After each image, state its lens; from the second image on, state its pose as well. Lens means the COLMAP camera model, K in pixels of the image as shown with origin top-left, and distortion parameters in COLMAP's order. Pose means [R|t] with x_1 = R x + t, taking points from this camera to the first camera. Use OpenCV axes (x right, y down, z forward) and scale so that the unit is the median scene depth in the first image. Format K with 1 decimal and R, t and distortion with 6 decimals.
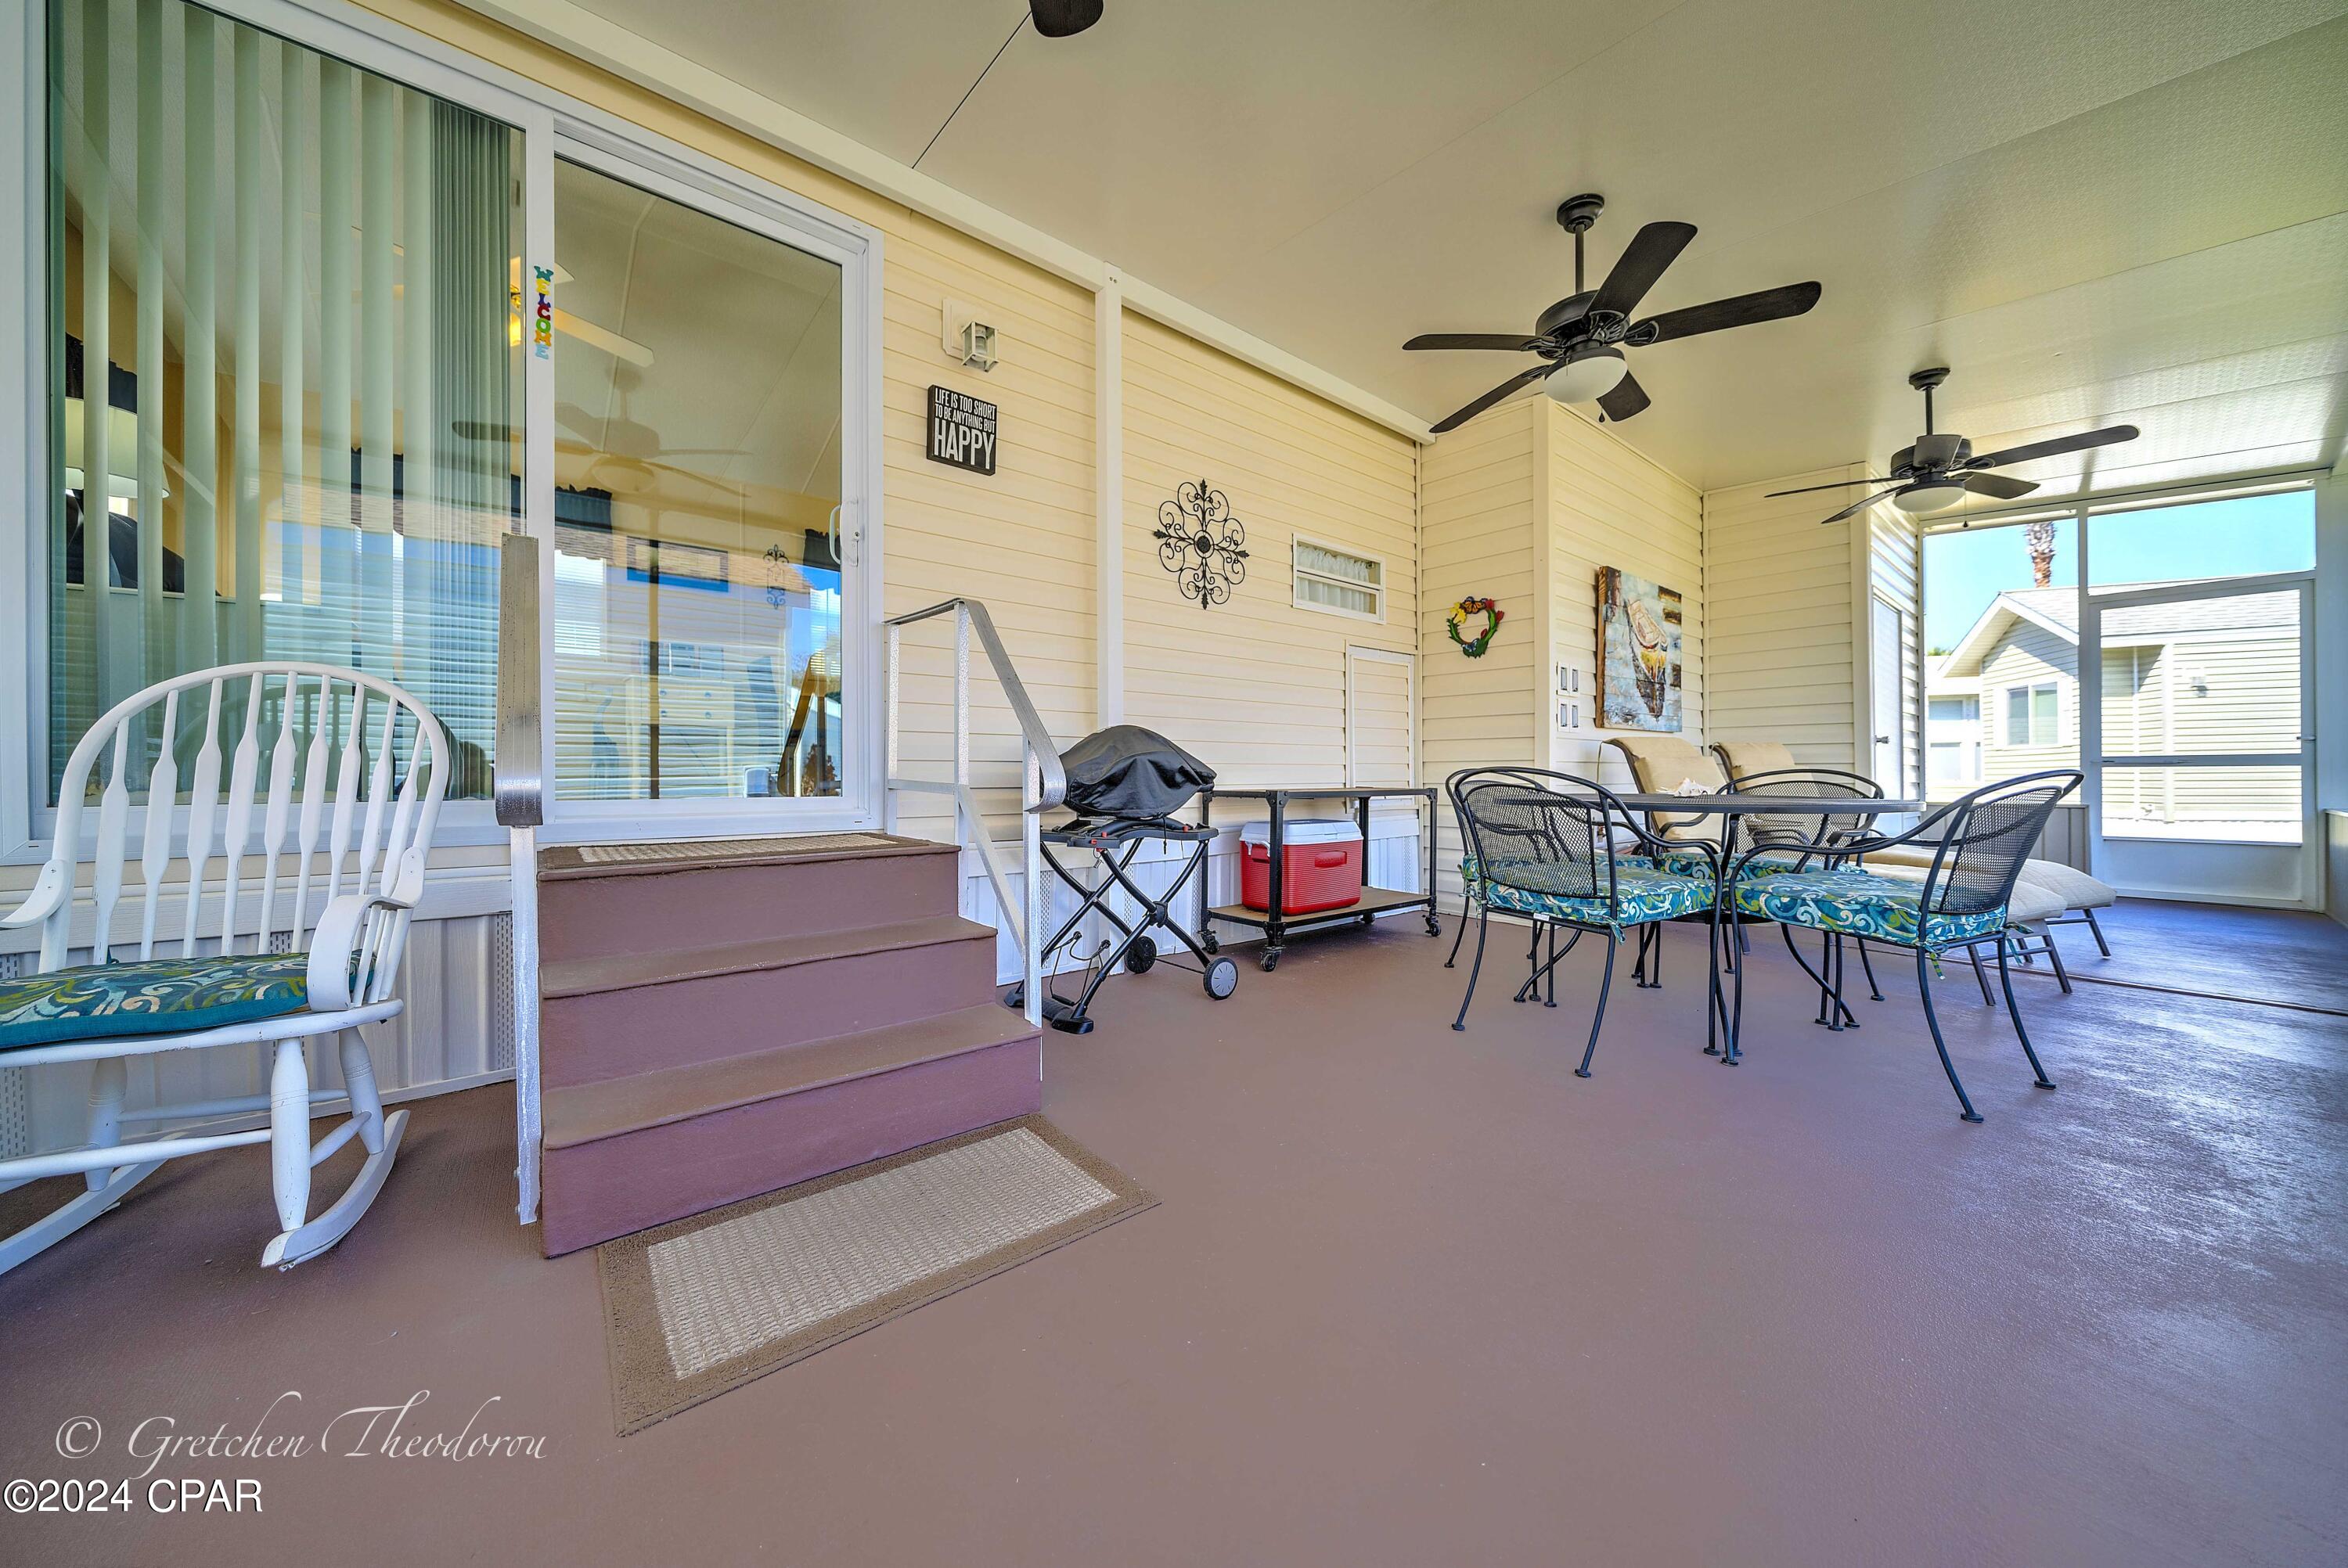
lens RADIAL K [[800.1, 0, 1176.1], [0, 800.1, 772.8], [0, 0, 1]] dist [-0.000509, -0.000009]
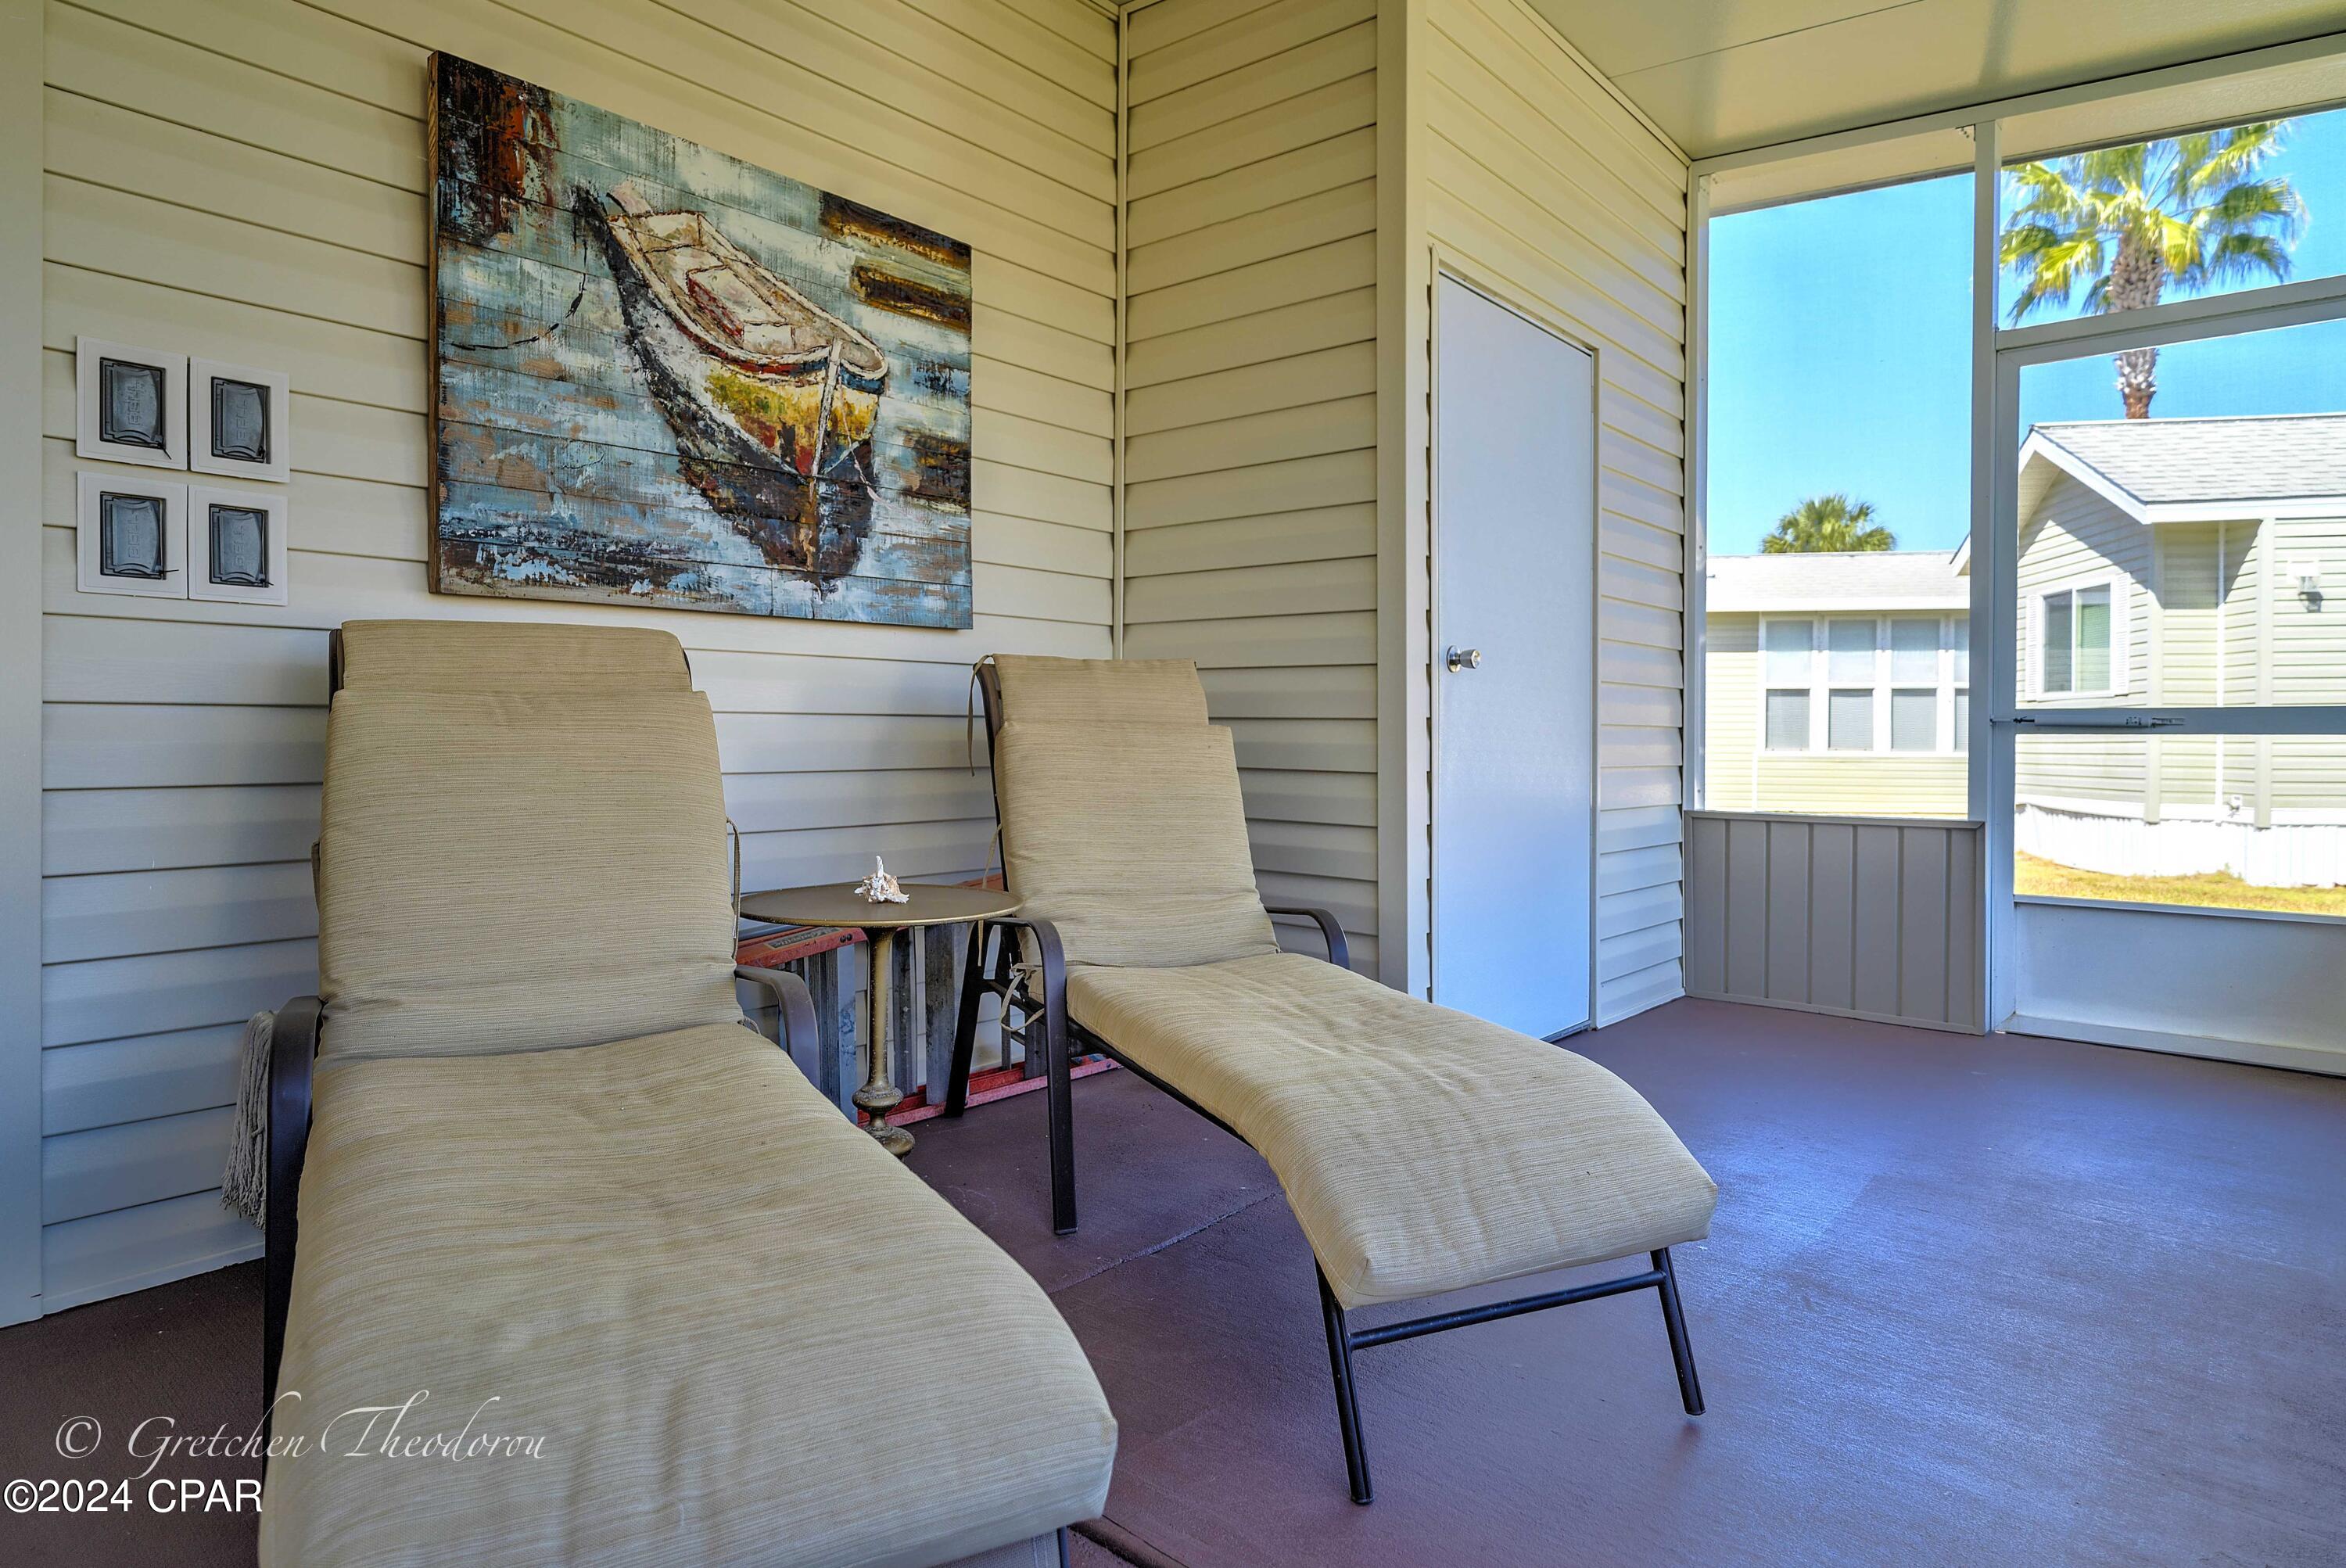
lens RADIAL K [[1298.3, 0, 1168.1], [0, 1298.3, 739.9], [0, 0, 1]] dist [0.003945, 0.000663]
pose [[0.986889, 0.007415, 0.161232, 0.877141], [-0.009172, 0.999906, 0.010159, -0.010141], [-0.161142, -0.011505, 0.986864, 0.565190]]
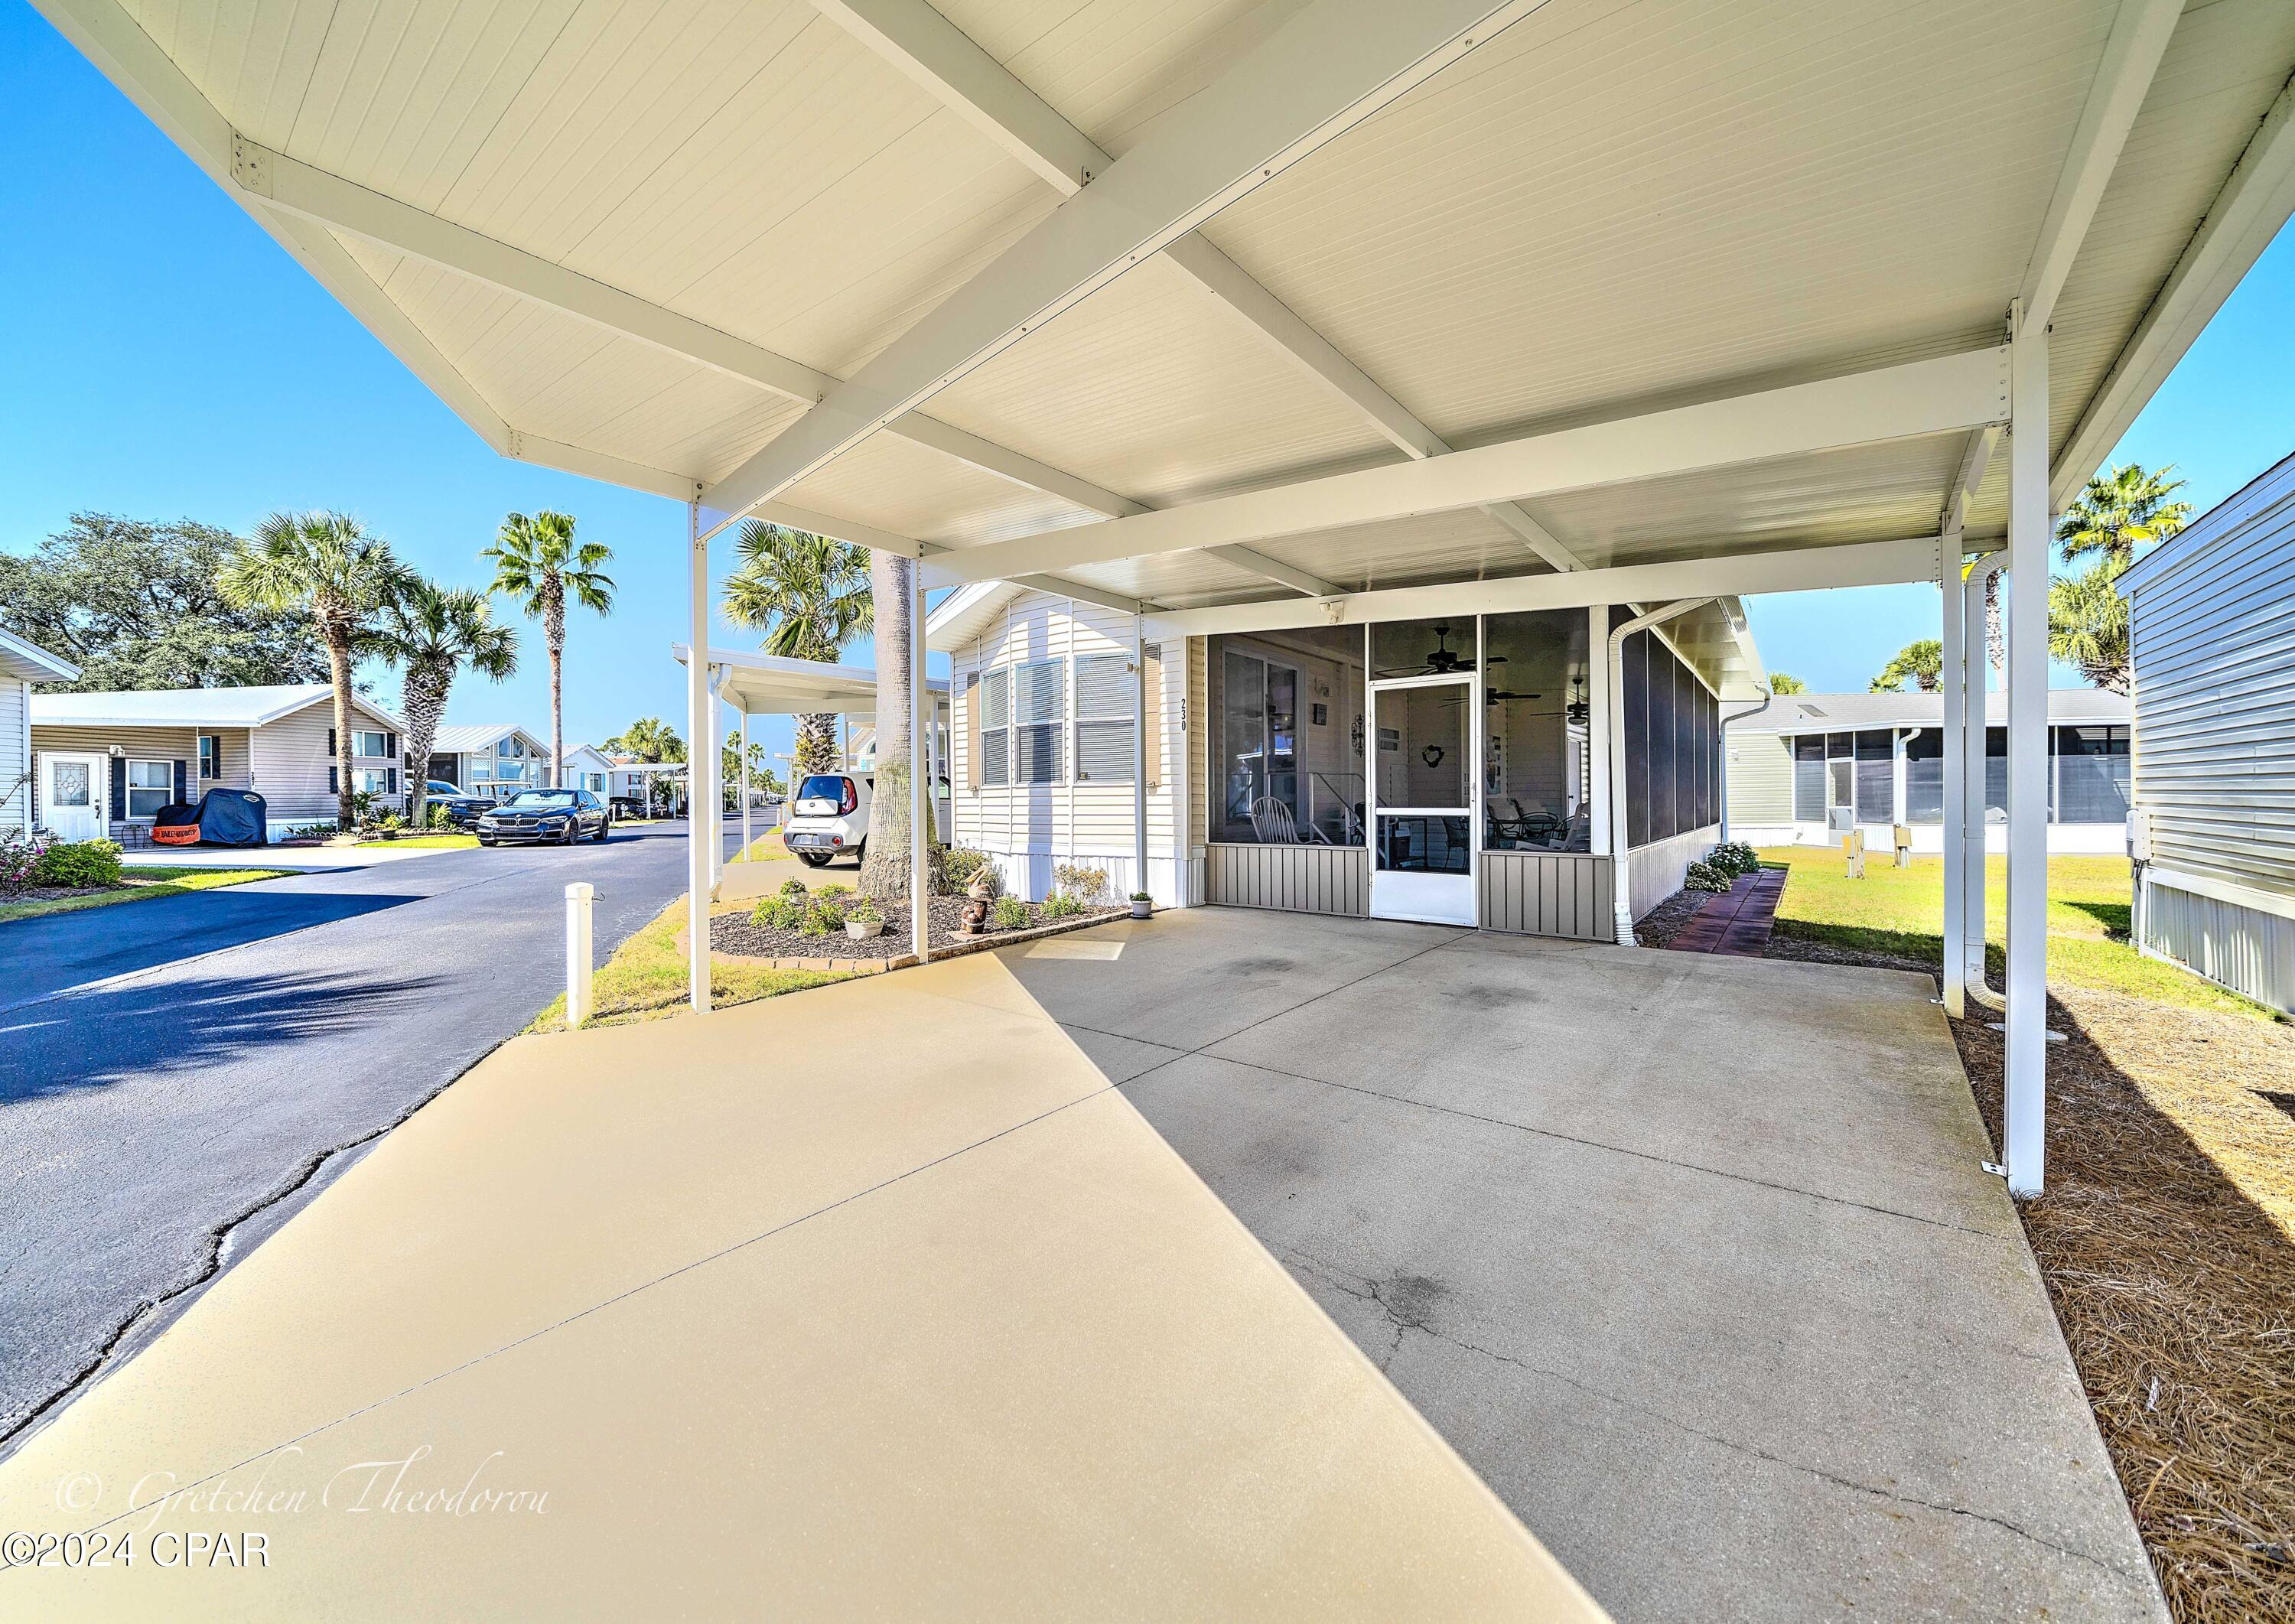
lens RADIAL K [[857.5, 0, 1175.8], [0, 857.5, 799.7], [0, 0, 1]] dist [0.001285, 0.000076]
pose [[0.972282, -0.005947, 0.233735, -1.321410], [0.005373, 0.999981, 0.003092, -0.064259], [-0.233749, -0.001750, 0.972295, -1.839740]]
